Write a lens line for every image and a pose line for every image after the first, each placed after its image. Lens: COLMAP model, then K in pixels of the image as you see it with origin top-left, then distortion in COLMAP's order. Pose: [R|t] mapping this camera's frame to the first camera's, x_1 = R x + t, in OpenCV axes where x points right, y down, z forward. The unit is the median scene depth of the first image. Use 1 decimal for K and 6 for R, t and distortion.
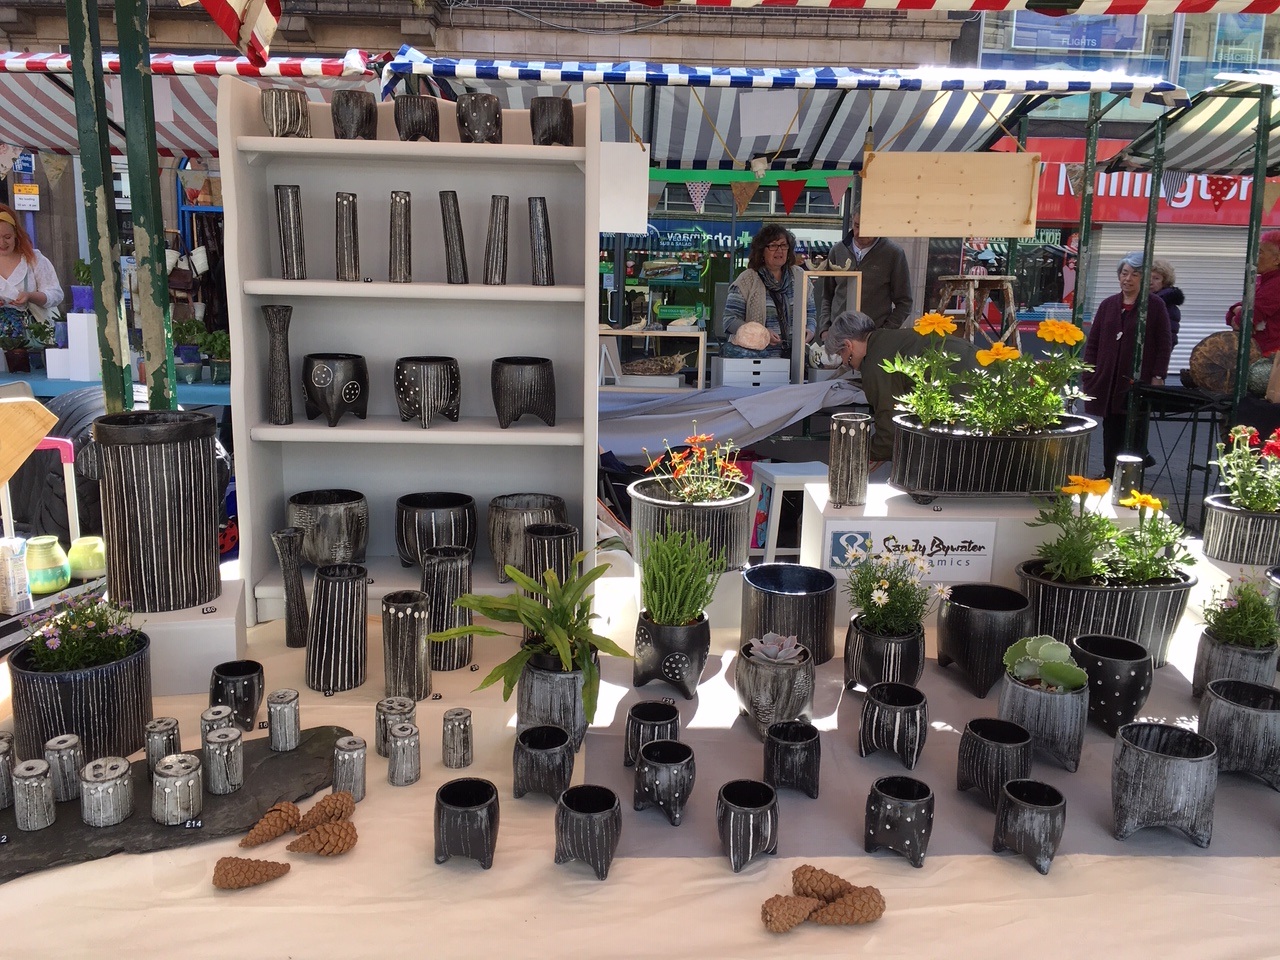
lens RADIAL K [[1085.7, 0, 638.1], [0, 1085.7, 484.2], [0, 0, 1]] dist [0.063606, -0.072495]
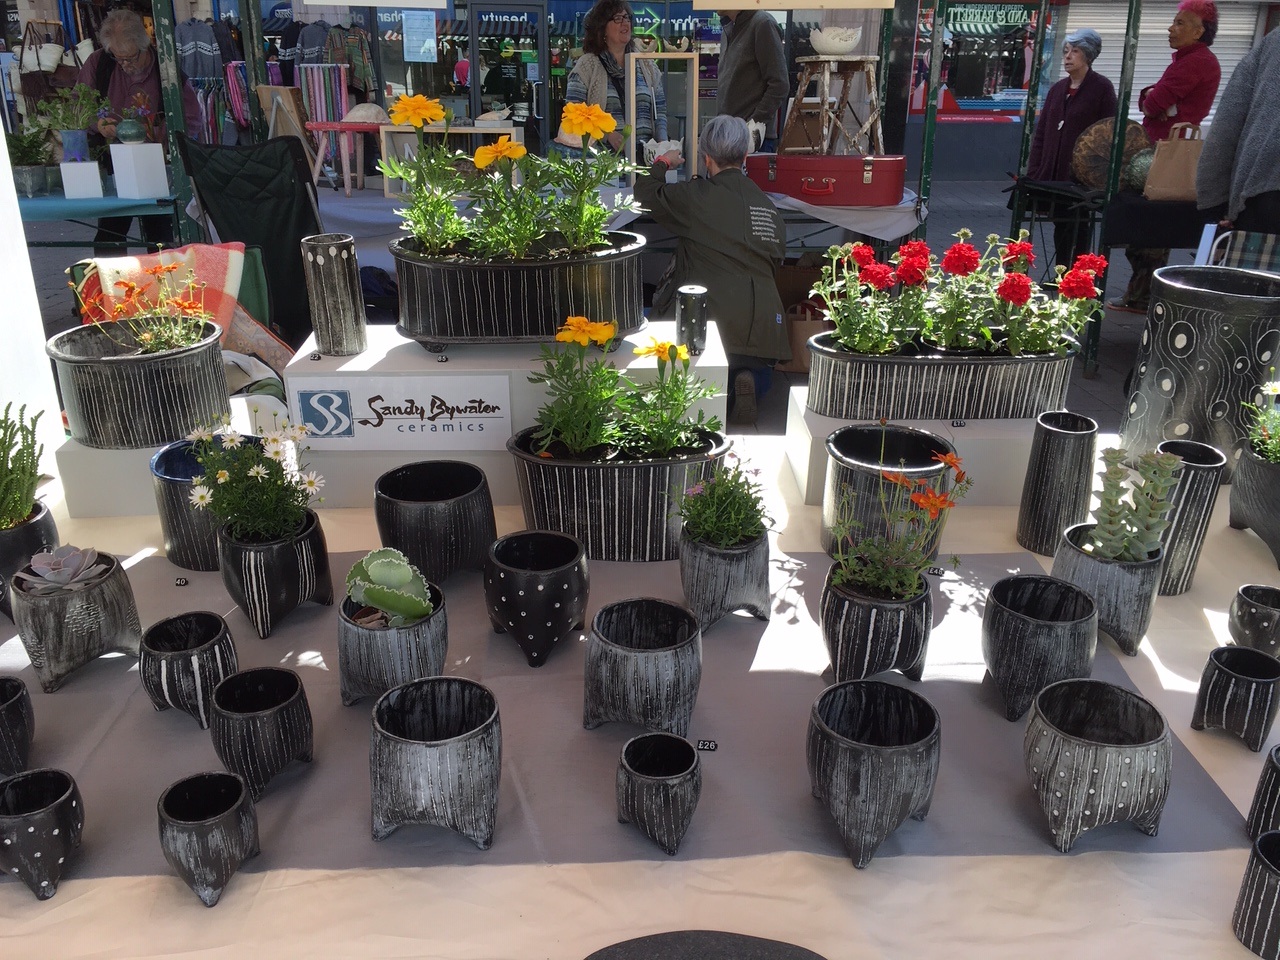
lens RADIAL K [[1085.7, 0, 644.8], [0, 1085.7, 481.6], [0, 0, 1]] dist [0.063606, -0.072495]
pose [[0.999819, -0.018230, 0.005381, 0.416564], [0.017036, 0.985019, 0.171603, -0.022531], [-0.008428, -0.171481, 0.985151, 0.216647]]
